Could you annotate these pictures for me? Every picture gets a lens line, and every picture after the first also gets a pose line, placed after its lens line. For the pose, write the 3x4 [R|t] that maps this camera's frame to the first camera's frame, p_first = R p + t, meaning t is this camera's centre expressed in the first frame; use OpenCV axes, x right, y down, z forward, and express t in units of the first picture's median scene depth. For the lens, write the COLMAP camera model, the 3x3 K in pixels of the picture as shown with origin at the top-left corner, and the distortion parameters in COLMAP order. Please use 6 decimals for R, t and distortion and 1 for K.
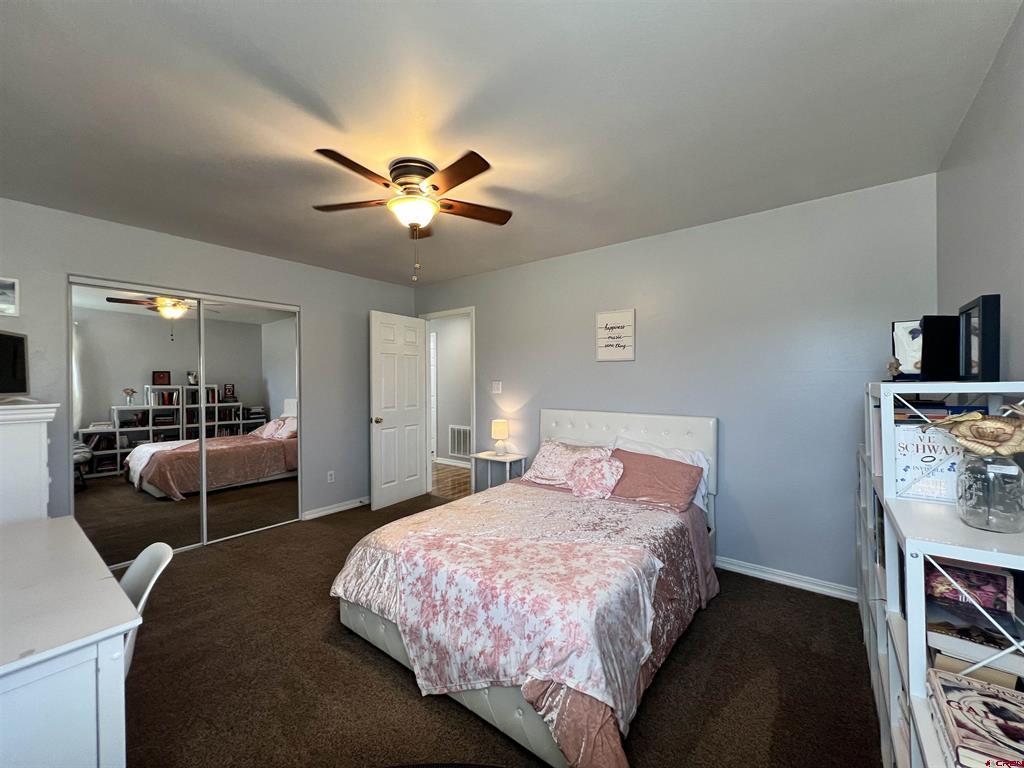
lens RADIAL K [[409.6, 0, 509.7], [0, 409.6, 383.0], [0, 0, 1]] dist [-0.001138, 0.000306]
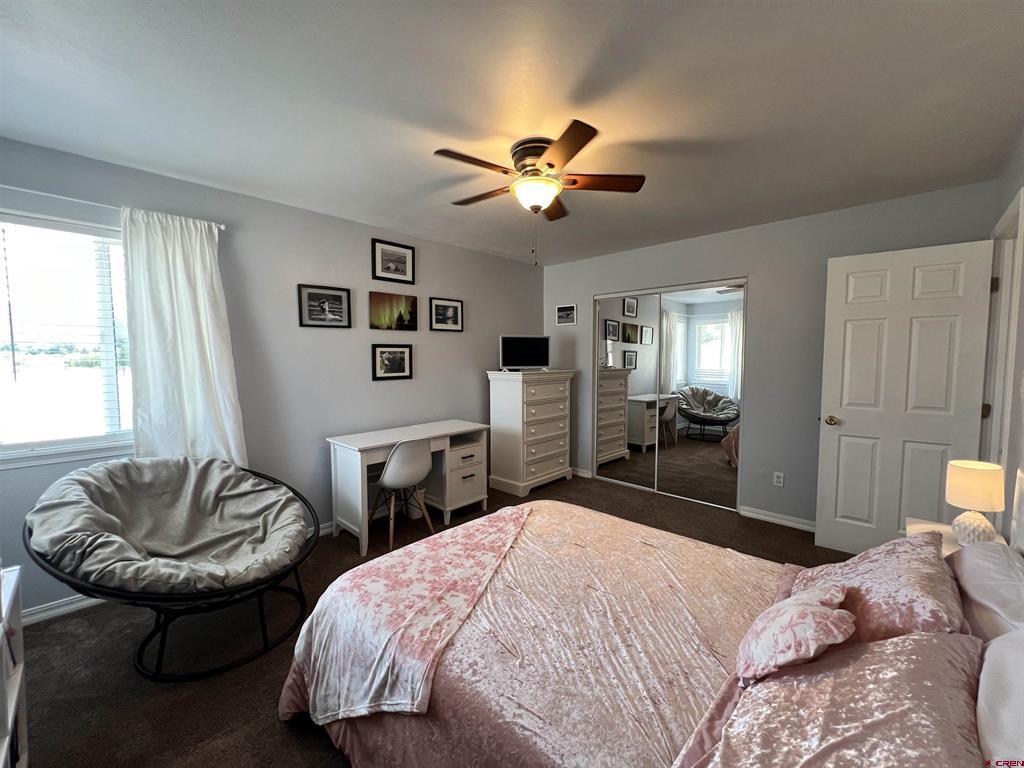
lens RADIAL K [[409.6, 0, 509.7], [0, 409.6, 383.0], [0, 0, 1]] dist [-0.001138, 0.000306]
pose [[-0.106179, 0.069463, -0.991918, 0.561520], [-0.005004, 0.997507, 0.070390, -0.022399], [0.994334, 0.012438, -0.105567, 0.752360]]
